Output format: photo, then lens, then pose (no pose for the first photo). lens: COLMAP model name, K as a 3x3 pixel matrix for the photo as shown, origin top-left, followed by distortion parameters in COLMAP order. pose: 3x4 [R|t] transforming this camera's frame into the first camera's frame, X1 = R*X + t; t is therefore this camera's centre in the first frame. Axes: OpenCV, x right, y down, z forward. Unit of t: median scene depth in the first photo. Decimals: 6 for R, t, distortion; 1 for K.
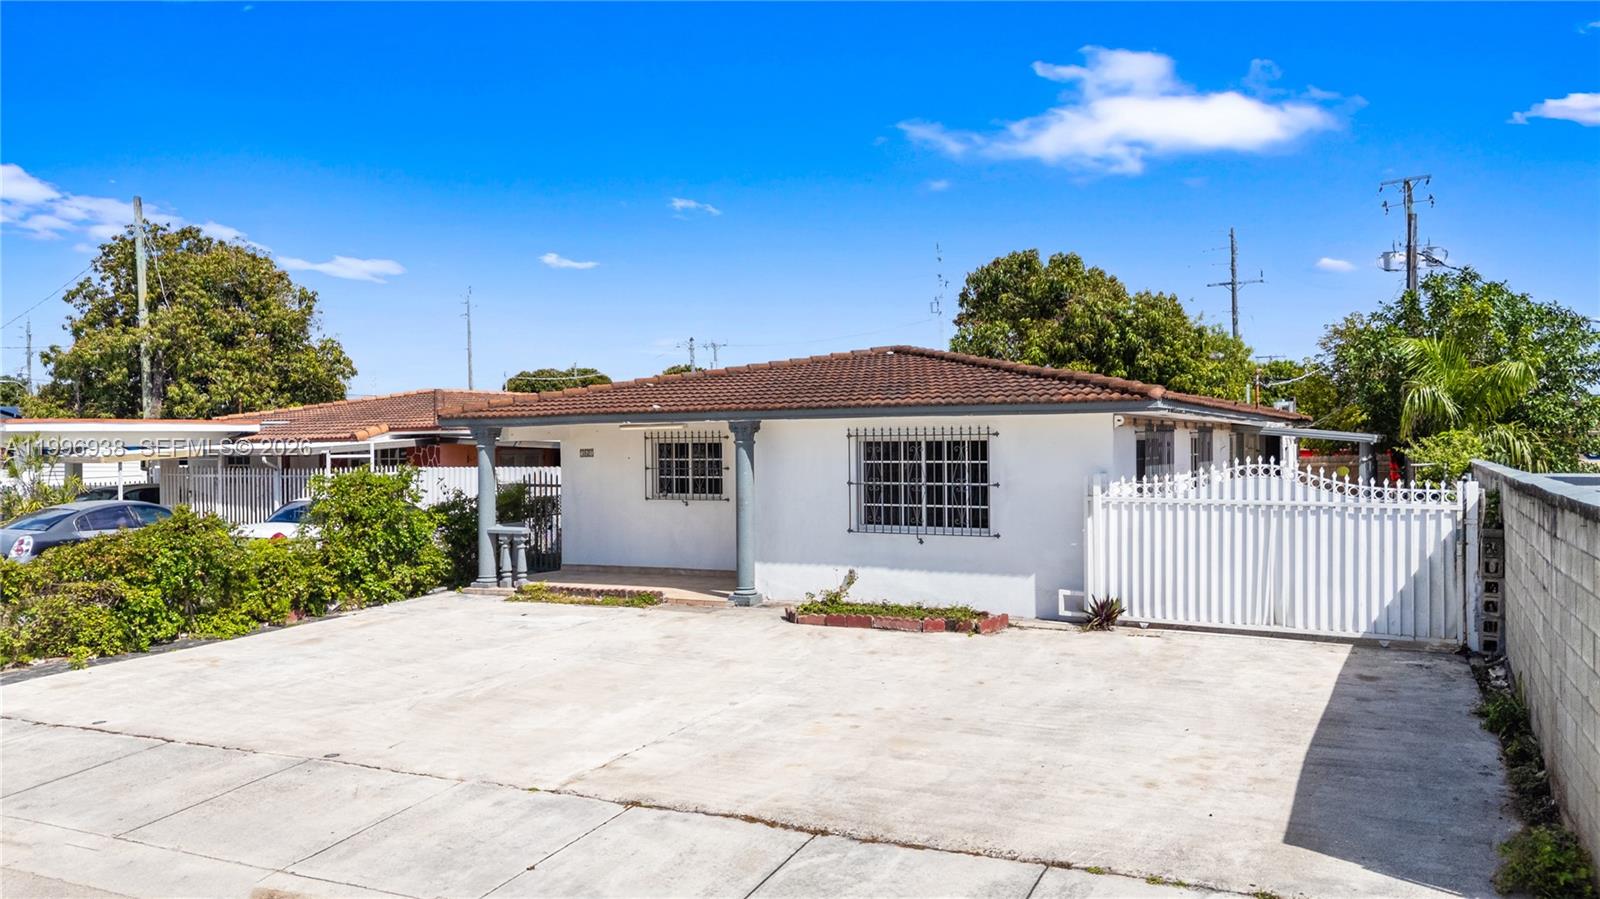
lens RADIAL K [[1192.1, 0, 800.0], [0, 1192.1, 449.5], [0, 0, 1]] dist [0.067765, -0.072209]
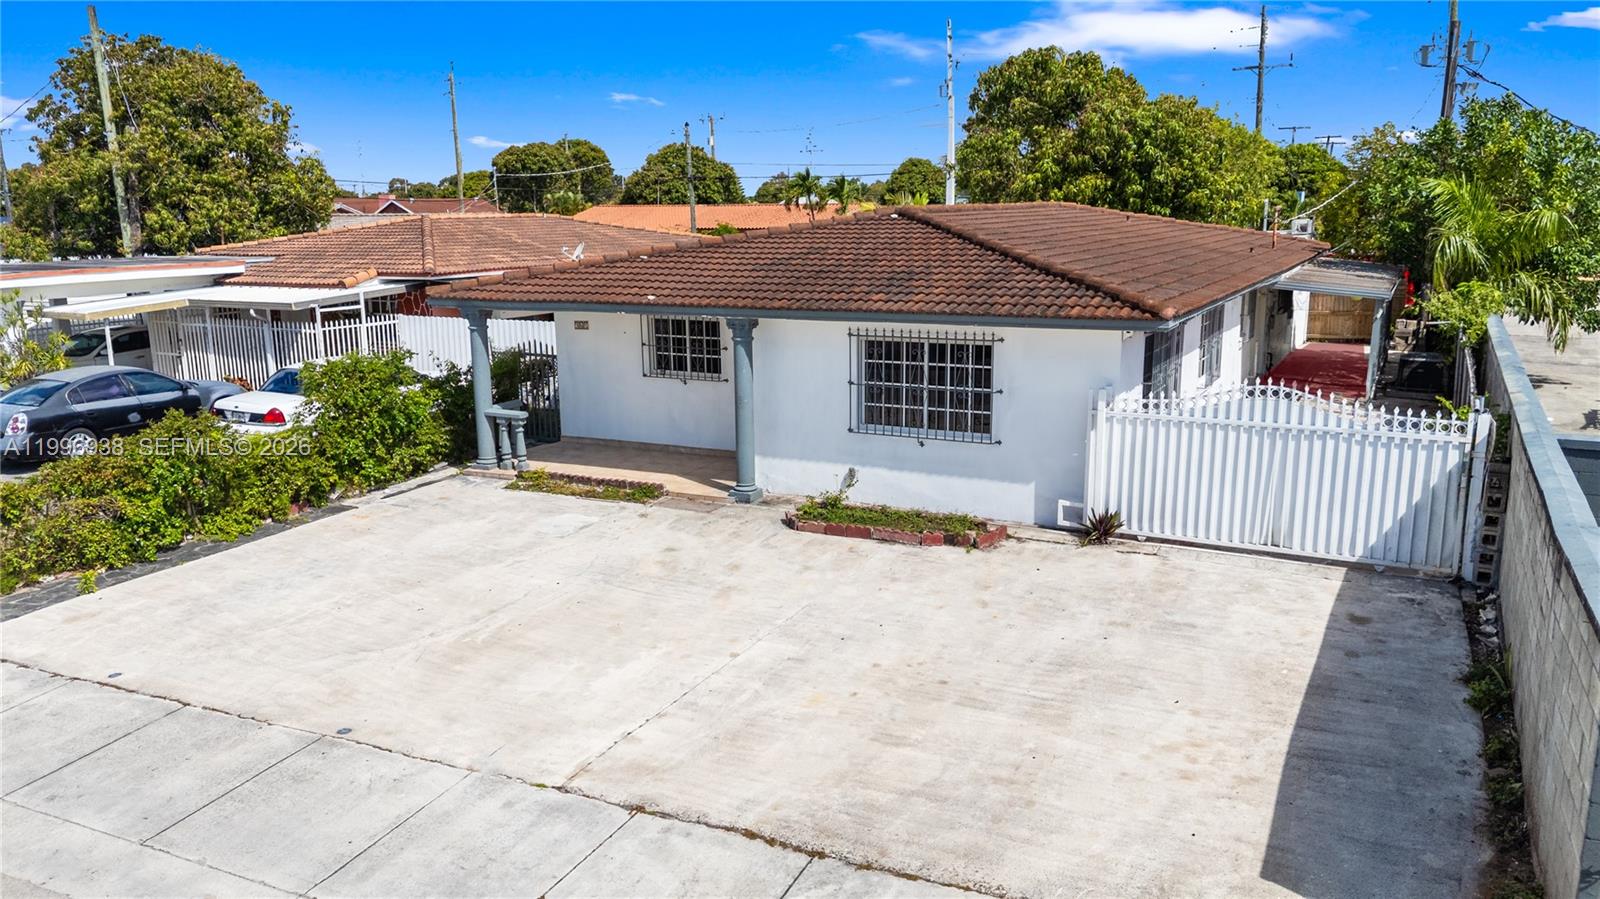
lens RADIAL K [[1200.2, 0, 800.0], [0, 1200.2, 449.5], [0, 0, 1]] dist [0.067894, -0.072216]
pose [[0.999996, -0.001806, -0.002196, 0.002612], [0.002208, 0.979947, 0.199247, -0.132263], [0.001792, -0.199251, 0.979947, 0.023351]]
